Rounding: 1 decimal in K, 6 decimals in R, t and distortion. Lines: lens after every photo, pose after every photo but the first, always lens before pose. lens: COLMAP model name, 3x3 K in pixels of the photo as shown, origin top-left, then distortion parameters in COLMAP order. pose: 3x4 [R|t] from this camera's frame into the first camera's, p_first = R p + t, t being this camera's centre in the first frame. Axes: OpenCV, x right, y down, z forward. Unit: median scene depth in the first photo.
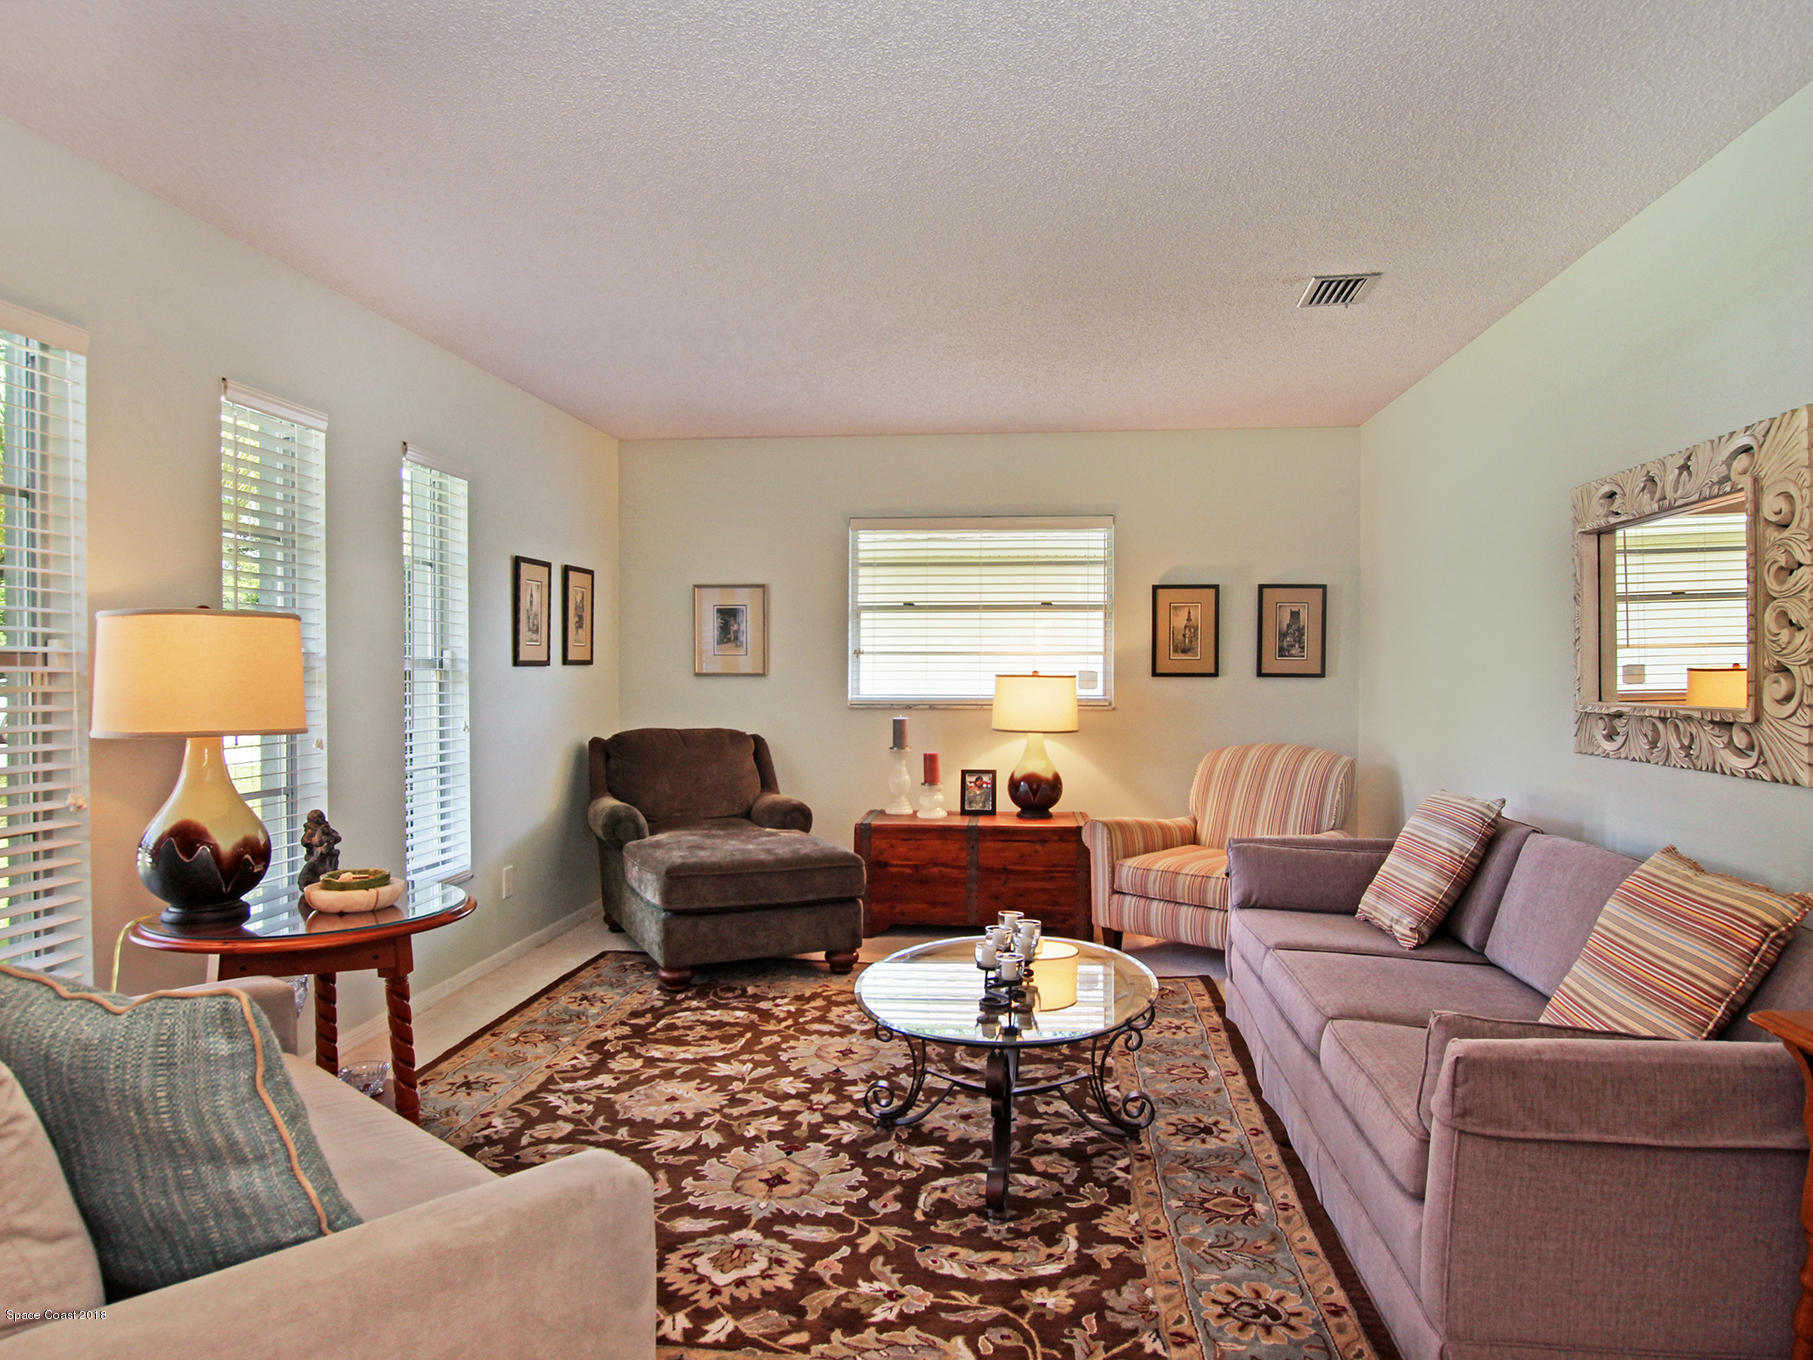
lens RADIAL K [[1032.1, 0, 908.8], [0, 1032.1, 675.6], [0, 0, 1]] dist [-0.023112, -0.000533]
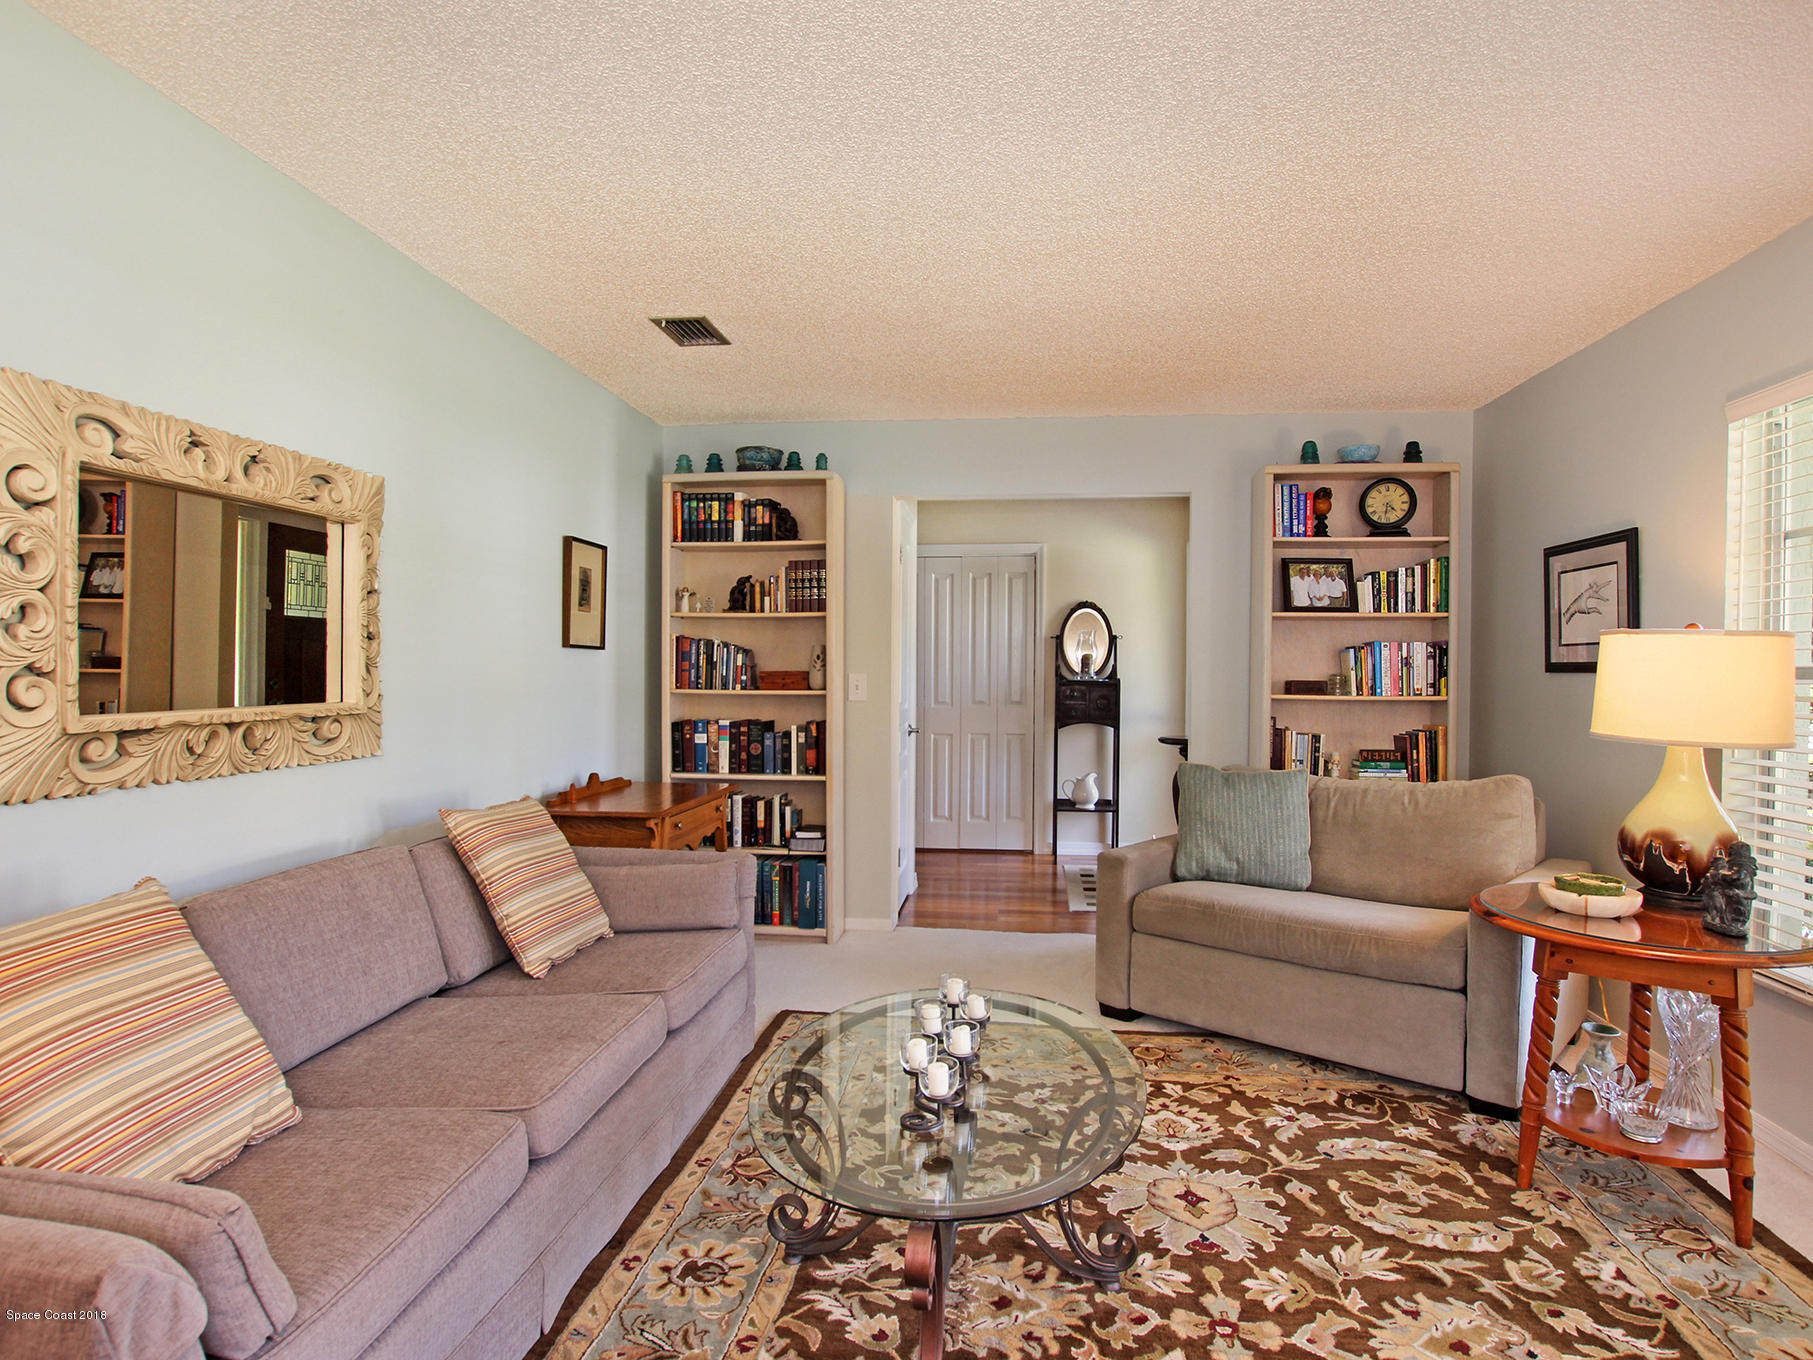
lens RADIAL K [[976.7, 0, 906.2], [0, 976.7, 674.8], [0, 0, 1]] dist [-0.001931, -0.004456]
pose [[-0.999940, -0.009654, 0.005165, 0.133115], [-0.009597, 0.999895, 0.010880, -0.015364], [-0.005269, 0.010829, -0.999927, 1.802927]]
